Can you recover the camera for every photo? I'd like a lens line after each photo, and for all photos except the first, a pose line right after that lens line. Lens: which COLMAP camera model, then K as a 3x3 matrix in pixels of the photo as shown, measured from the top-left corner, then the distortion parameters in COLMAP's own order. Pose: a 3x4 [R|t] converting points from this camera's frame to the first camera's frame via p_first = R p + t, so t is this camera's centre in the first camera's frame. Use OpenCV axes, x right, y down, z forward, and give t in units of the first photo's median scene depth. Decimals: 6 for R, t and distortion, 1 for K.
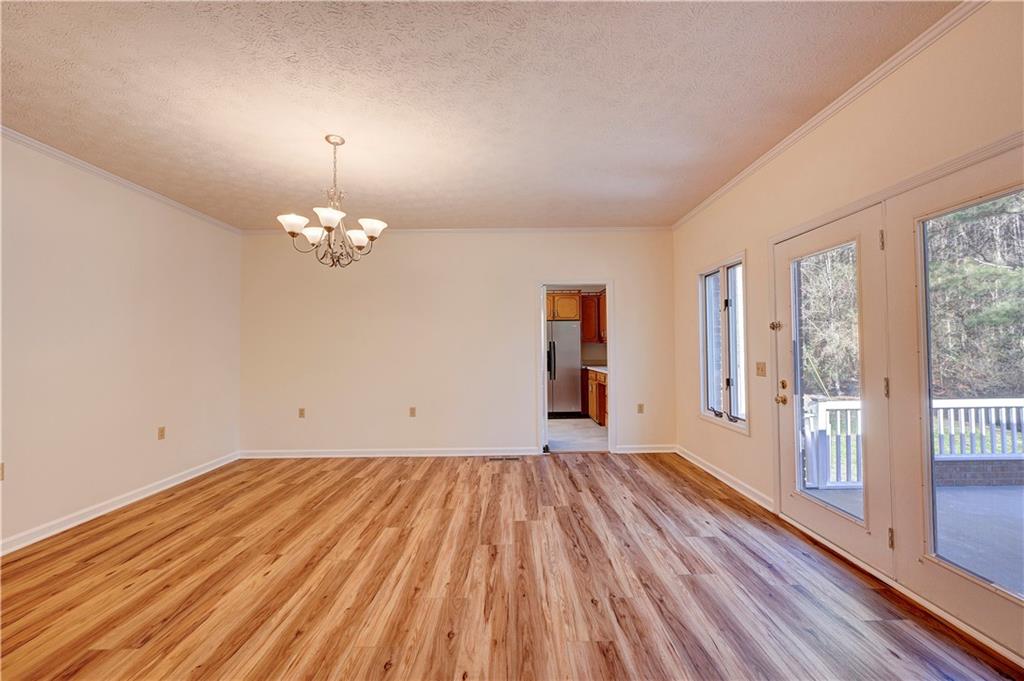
lens RADIAL K [[401.4, 0, 511.0], [0, 401.4, 342.4], [0, 0, 1]] dist [0.001646, -0.000282]
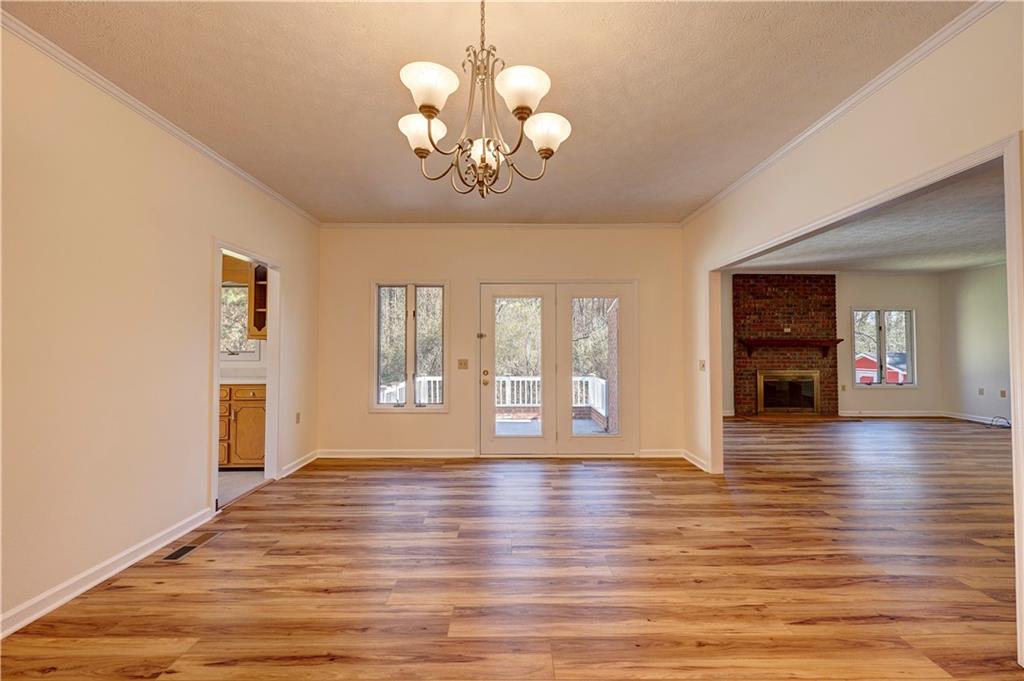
lens RADIAL K [[401.4, 0, 511.1], [0, 401.4, 340.6], [0, 0, 1]] dist [0.001646, -0.000282]
pose [[0.004438, 0.035154, 0.999372, -0.688731], [-0.018762, 0.999209, -0.035065, 0.023563], [-0.999814, -0.018595, 0.005094, 0.668140]]
